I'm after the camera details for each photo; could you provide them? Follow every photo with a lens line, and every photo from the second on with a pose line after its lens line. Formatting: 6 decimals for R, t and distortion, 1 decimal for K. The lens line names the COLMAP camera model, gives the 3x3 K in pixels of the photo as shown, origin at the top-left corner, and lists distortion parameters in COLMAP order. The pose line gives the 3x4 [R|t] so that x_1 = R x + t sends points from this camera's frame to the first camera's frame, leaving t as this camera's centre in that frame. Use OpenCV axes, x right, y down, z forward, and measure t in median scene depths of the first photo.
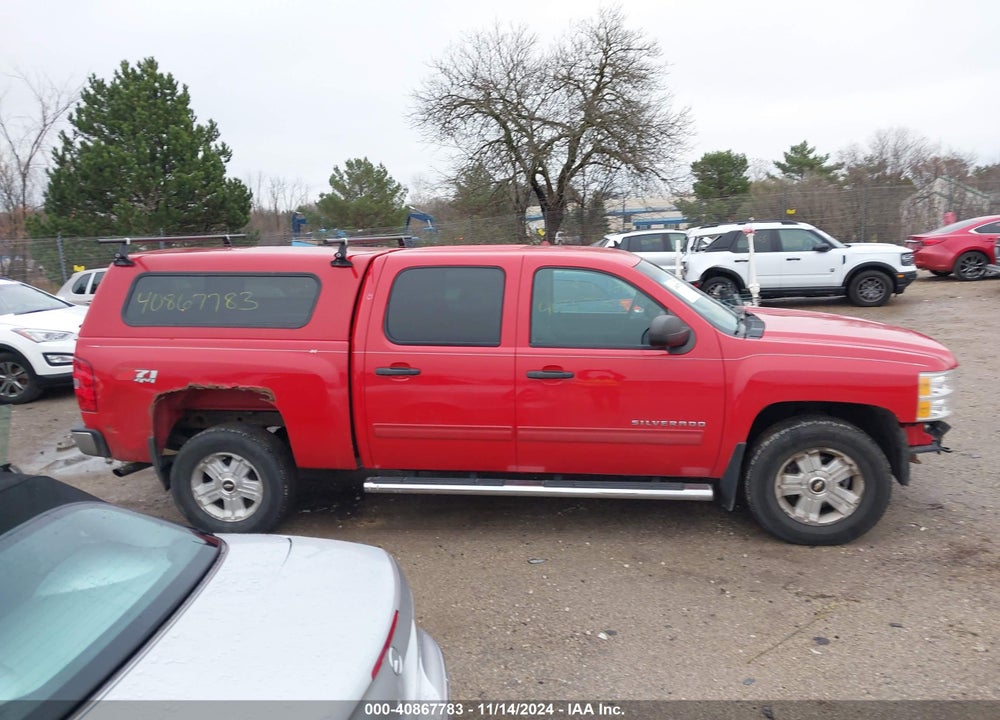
lens RADIAL K [[768.2, 0, 499.2], [0, 768.2, 381.2], [0, 0, 1]] dist [0.014009, -0.003237]
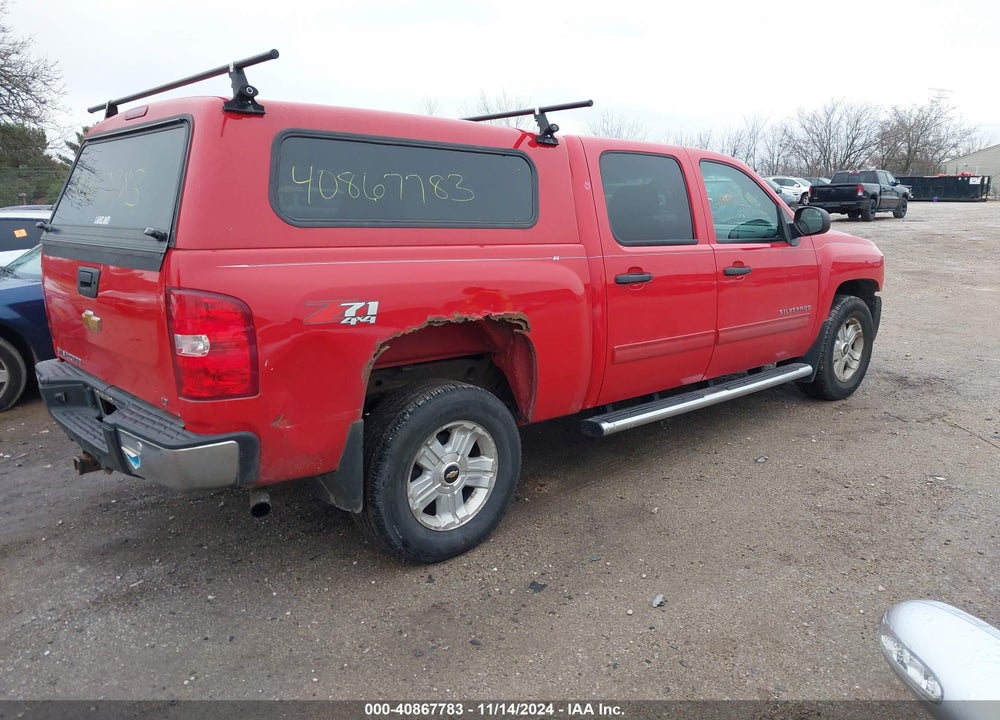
lens RADIAL K [[768.2, 0, 499.2], [0, 768.2, 381.2], [0, 0, 1]] dist [0.014009, -0.003237]
pose [[0.637965, -0.144856, 0.756318, -0.819212], [0.138643, 0.987705, 0.072226, 0.016347], [-0.757482, 0.058781, 0.650205, 0.554102]]
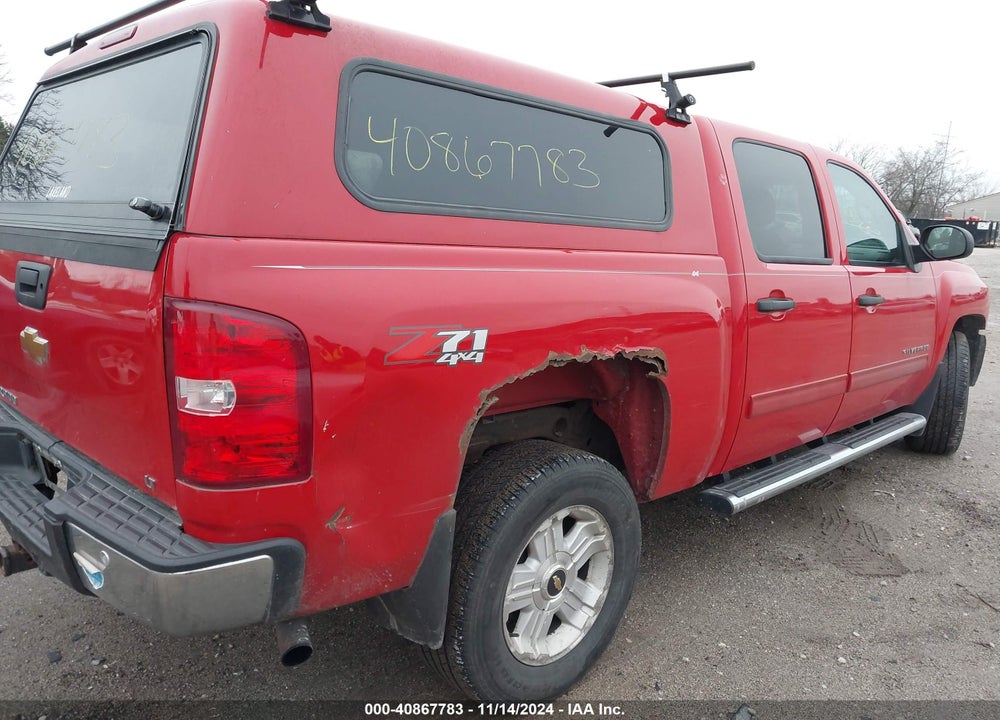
lens RADIAL K [[778.1, 0, 500.0], [0, 778.1, 375.5], [0, 0, 1]] dist [0.005282, 0.003841]
pose [[0.600929, -0.101017, 0.792893, -0.733624], [0.107152, 0.993209, 0.045328, -0.007556], [-0.792087, 0.057721, 0.607672, 0.756717]]
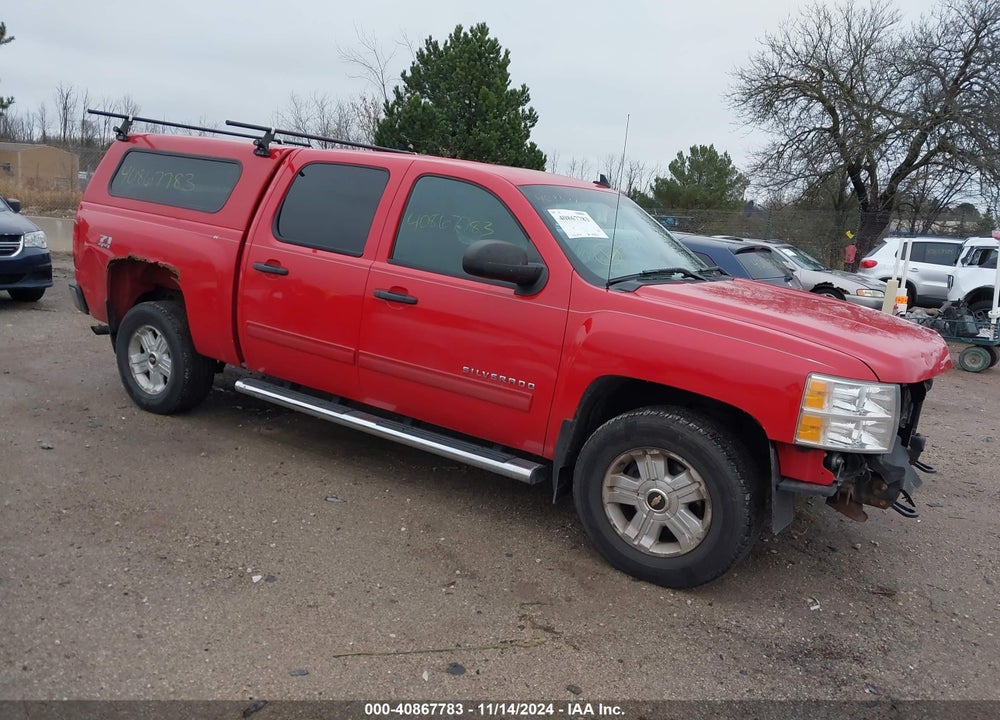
lens RADIAL K [[768.2, 0, 499.2], [0, 768.2, 381.2], [0, 0, 1]] dist [0.014009, -0.003237]
pose [[0.895538, 0.208702, -0.393008, 0.489919], [-0.203624, 0.977498, 0.055096, 0.012664], [0.395663, 0.030685, 0.917883, 0.235835]]
